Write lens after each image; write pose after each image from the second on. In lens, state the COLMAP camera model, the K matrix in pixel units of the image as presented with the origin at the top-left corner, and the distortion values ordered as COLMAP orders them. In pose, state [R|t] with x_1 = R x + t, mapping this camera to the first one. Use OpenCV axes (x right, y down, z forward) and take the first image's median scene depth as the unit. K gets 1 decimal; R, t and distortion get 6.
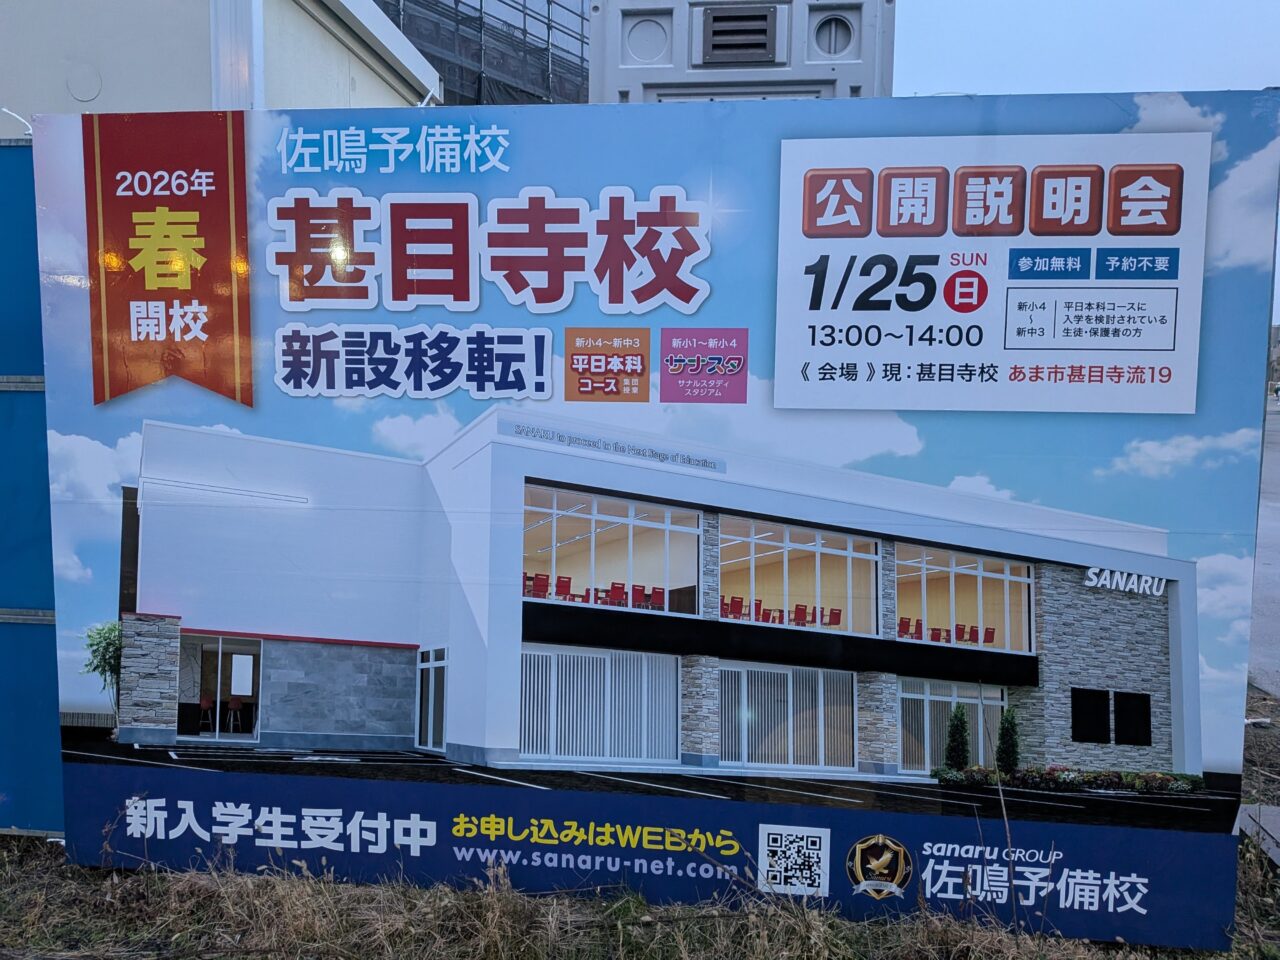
lens RADIAL K [[970.9, 0, 640.0], [0, 970.9, 480.0], [0, 0, 1]] dist [0.063146, -0.122115]
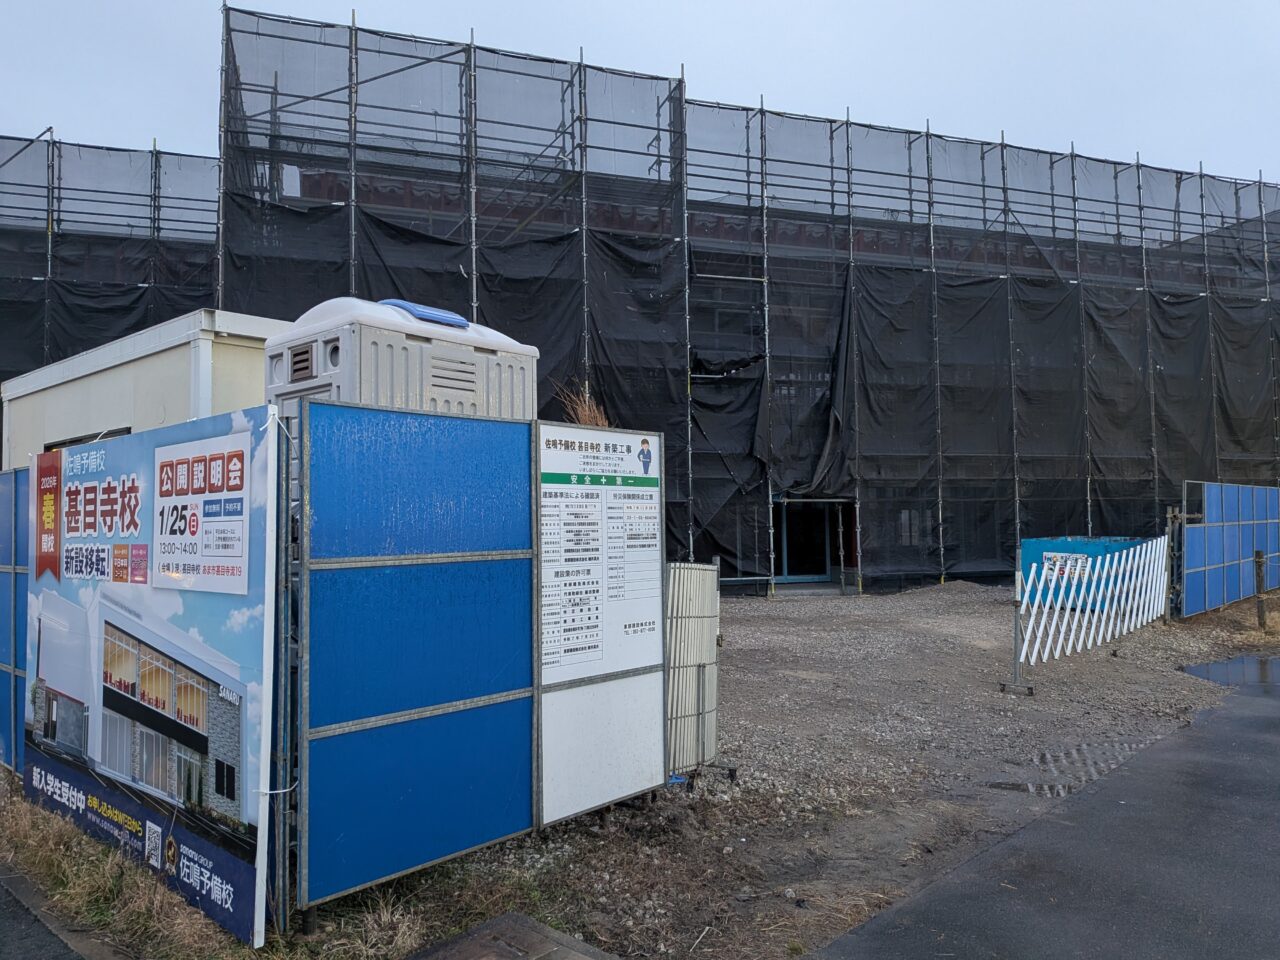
lens RADIAL K [[970.9, 0, 640.0], [0, 970.9, 480.0], [0, 0, 1]] dist [0.063146, -0.122115]
pose [[0.795962, -0.051720, -0.603134, 2.004604], [-0.039630, 0.989754, -0.137174, -0.055621], [0.604048, 0.133087, 0.785756, 0.061155]]
